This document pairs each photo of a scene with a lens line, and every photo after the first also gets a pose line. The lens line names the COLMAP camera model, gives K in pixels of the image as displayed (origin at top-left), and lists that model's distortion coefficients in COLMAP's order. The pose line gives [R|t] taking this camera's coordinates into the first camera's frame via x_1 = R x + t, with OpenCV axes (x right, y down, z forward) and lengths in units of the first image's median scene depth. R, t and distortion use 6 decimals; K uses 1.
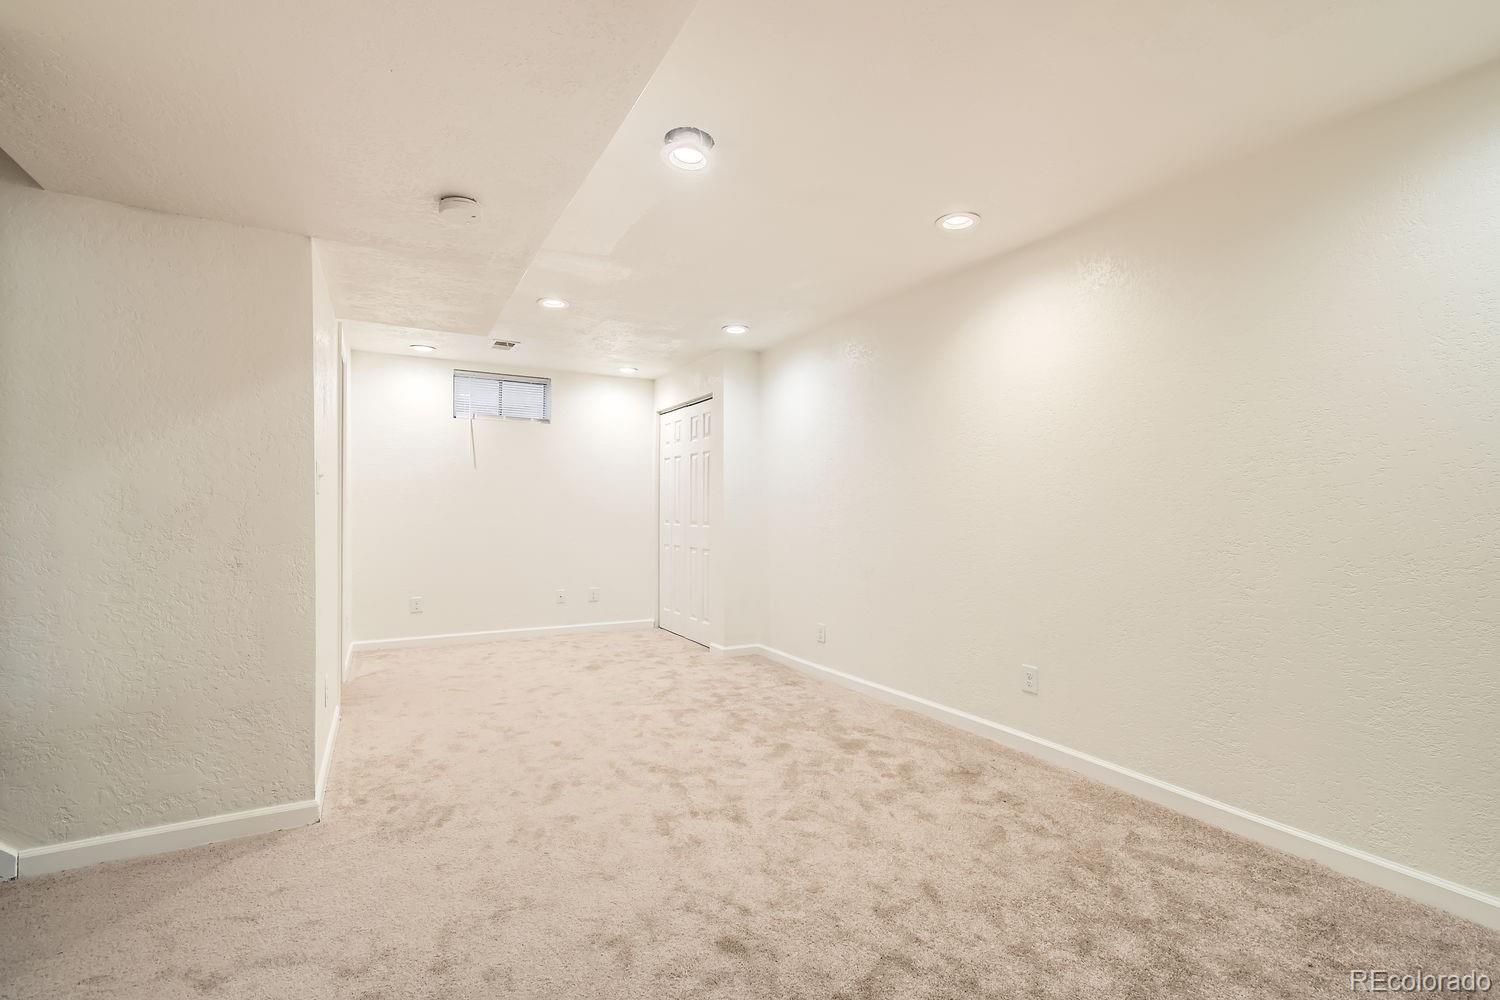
lens RADIAL K [[668.2, 0, 759.2], [0, 668.2, 503.2], [0, 0, 1]] dist [-0.031989, 0.016002]
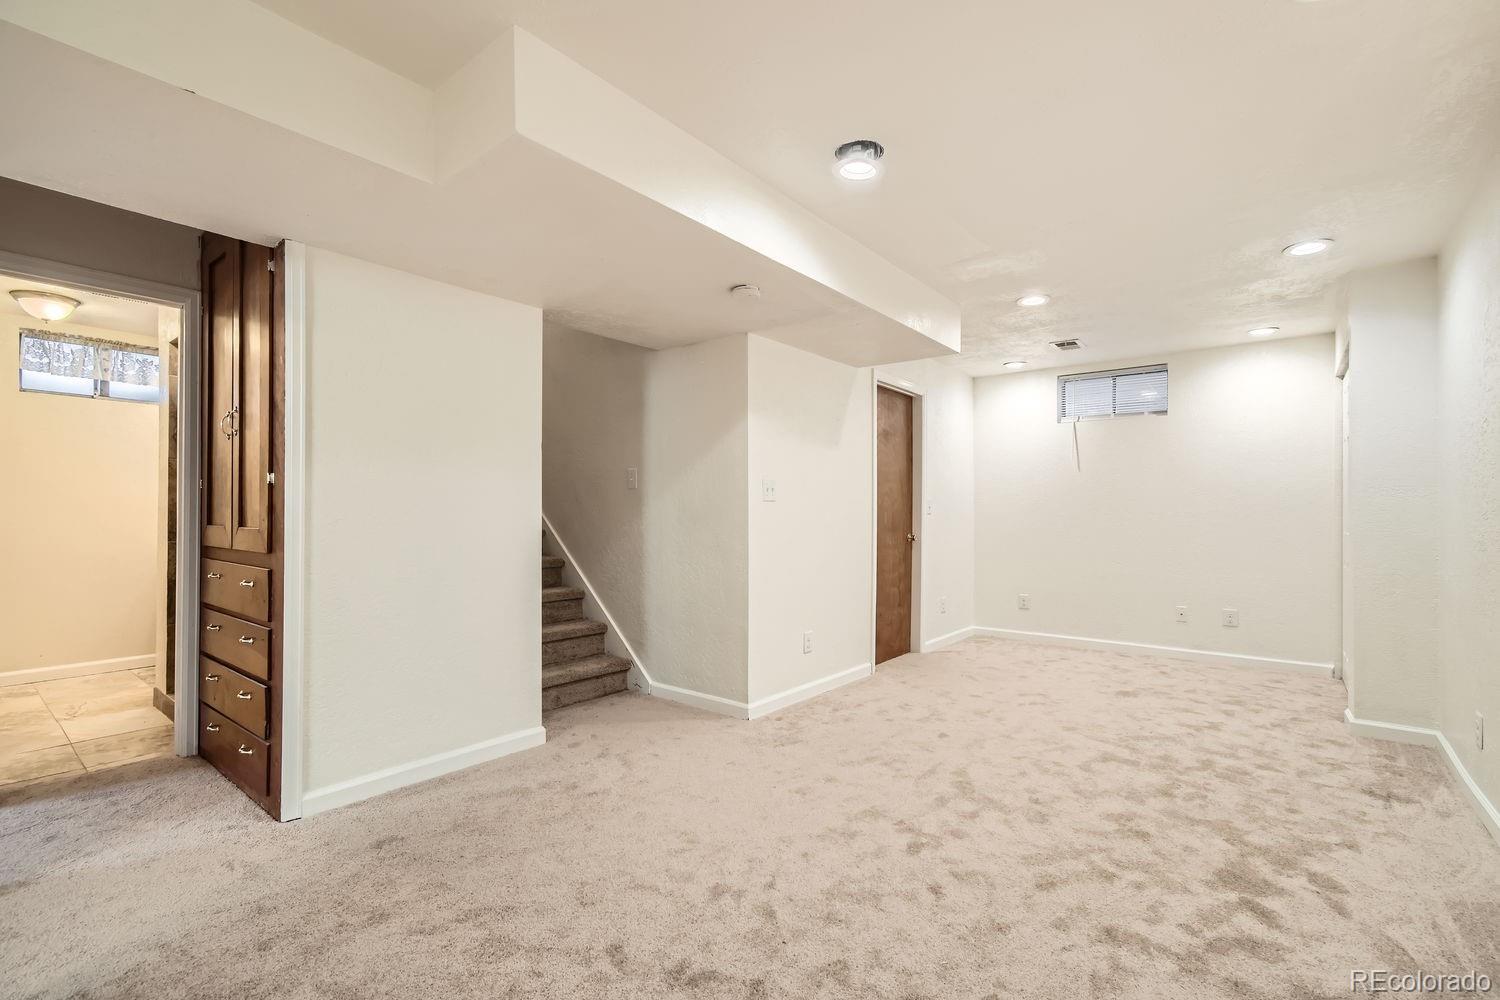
lens RADIAL K [[668.2, 0, 759.2], [0, 668.2, 503.2], [0, 0, 1]] dist [-0.031989, 0.016002]
pose [[0.358939, -0.018032, -0.933187, 0.507303], [0.010750, 0.999827, -0.015185, 0.007417], [0.933299, -0.004581, 0.359070, 0.313369]]
